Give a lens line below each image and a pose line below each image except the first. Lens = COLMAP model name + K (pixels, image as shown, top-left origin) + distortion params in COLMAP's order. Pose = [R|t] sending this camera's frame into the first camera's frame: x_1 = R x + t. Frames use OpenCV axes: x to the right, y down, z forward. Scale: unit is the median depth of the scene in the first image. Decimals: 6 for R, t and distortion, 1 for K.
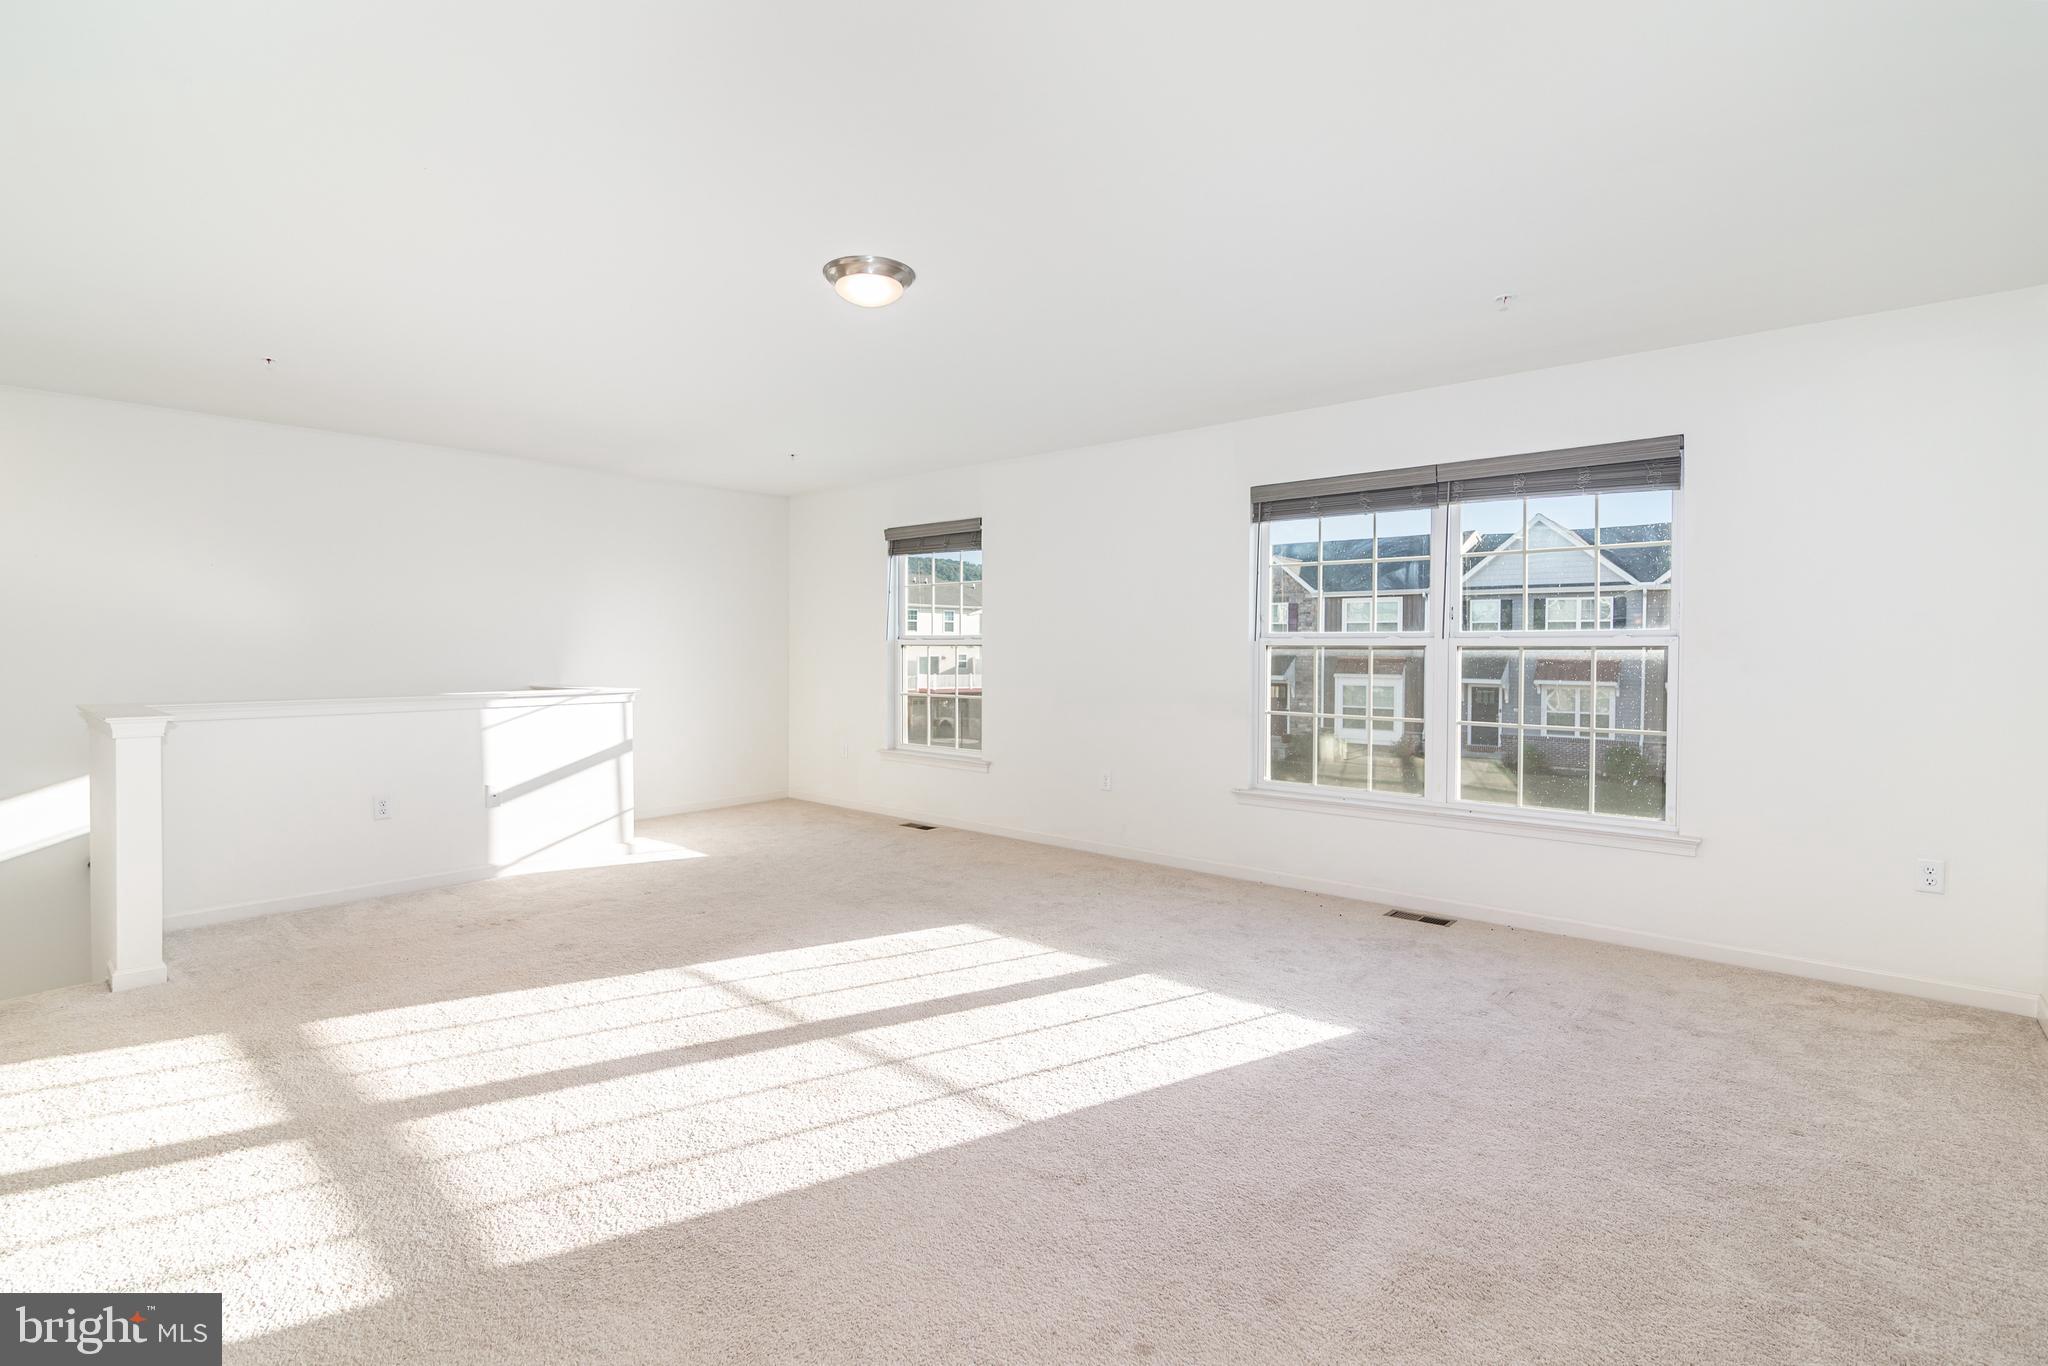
lens RADIAL K [[947.4, 0, 1024.2], [0, 947.4, 660.5], [0, 0, 1]] dist [-0.013558, 0.000679]
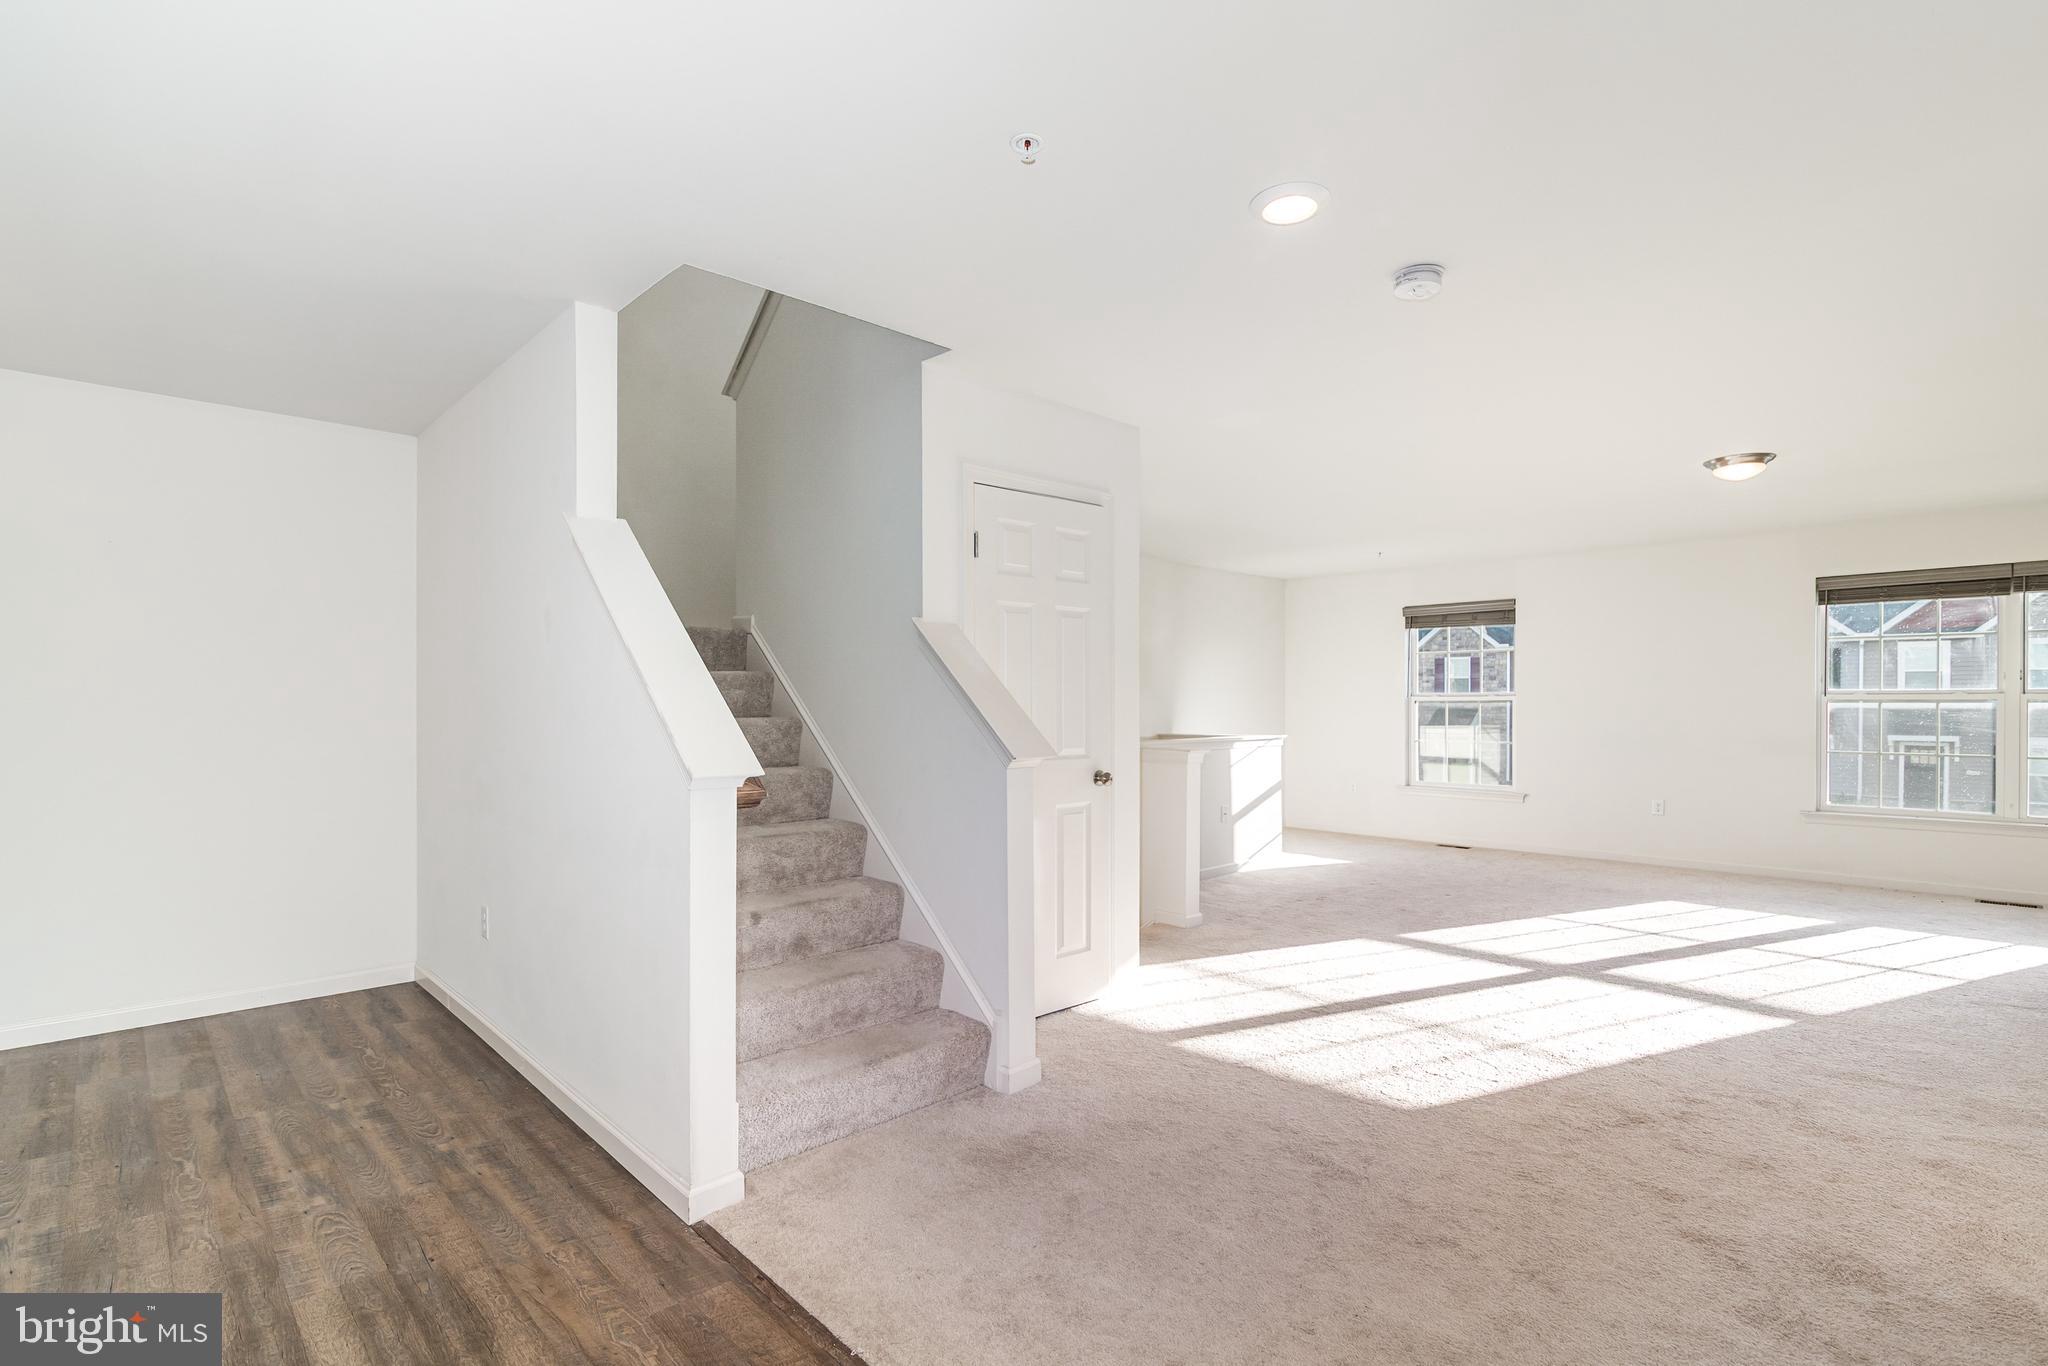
lens RADIAL K [[947.4, 0, 1005.7], [0, 947.4, 748.7], [0, 0, 1]] dist [-0.013558, 0.000679]
pose [[0.994205, -0.001594, -0.107488, -0.745415], [0.005259, 0.999414, 0.033824, 0.000241], [0.107371, -0.034193, 0.993631, -0.409577]]
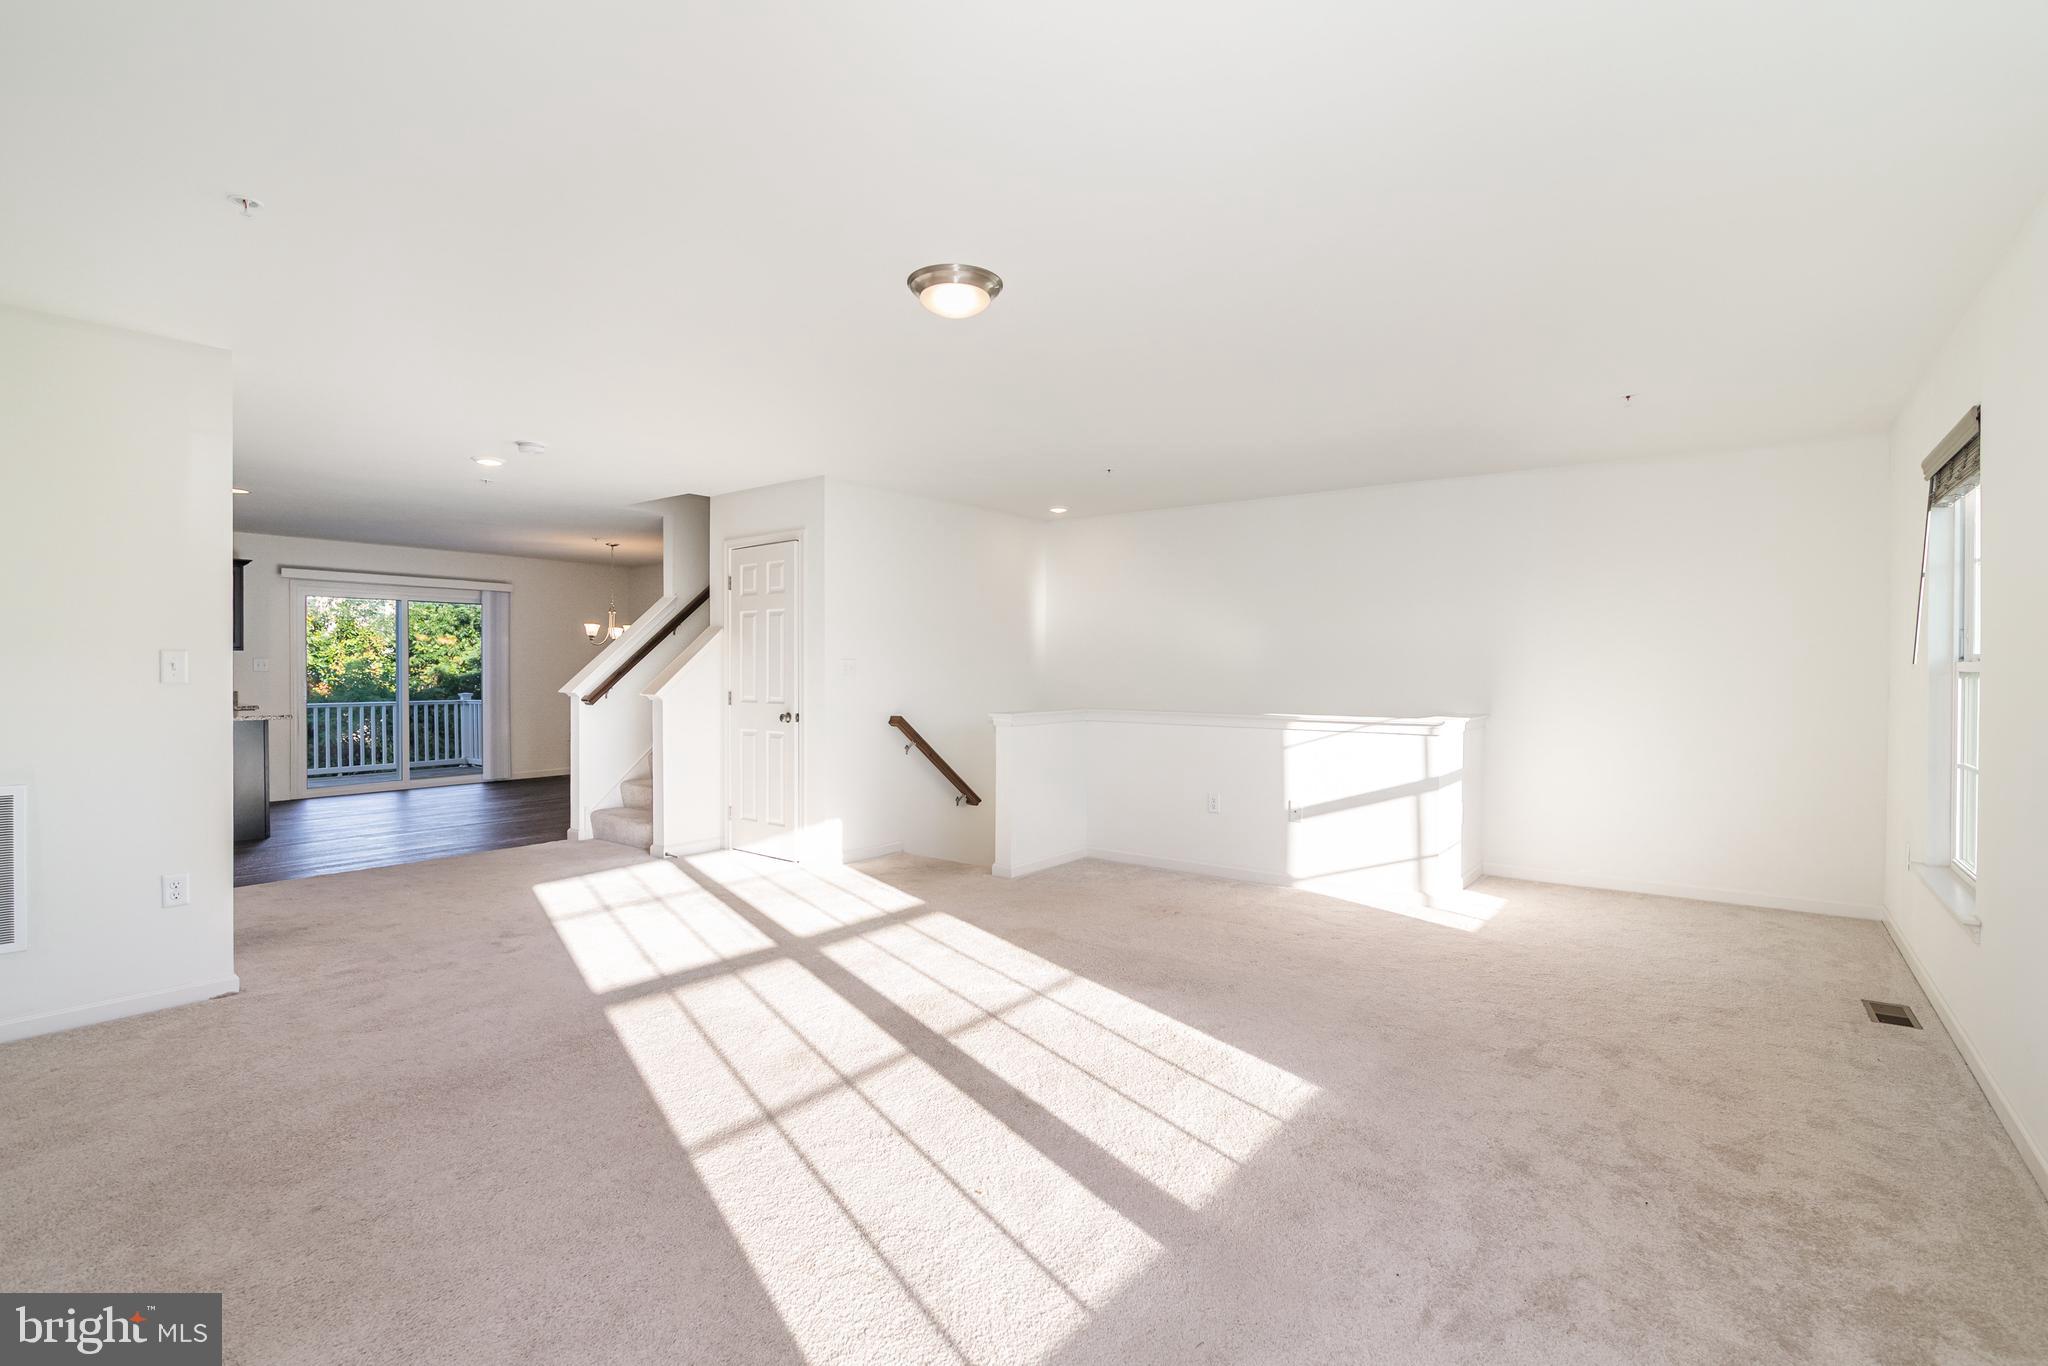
lens RADIAL K [[947.4, 0, 1018.2], [0, 947.4, 675.8], [0, 0, 1]] dist [-0.013558, 0.000679]
pose [[0.049785, 0.010611, -0.998704, 0.499002], [-0.012602, 0.999871, 0.009995, -0.017550], [0.998680, 0.012088, 0.049912, 0.629419]]
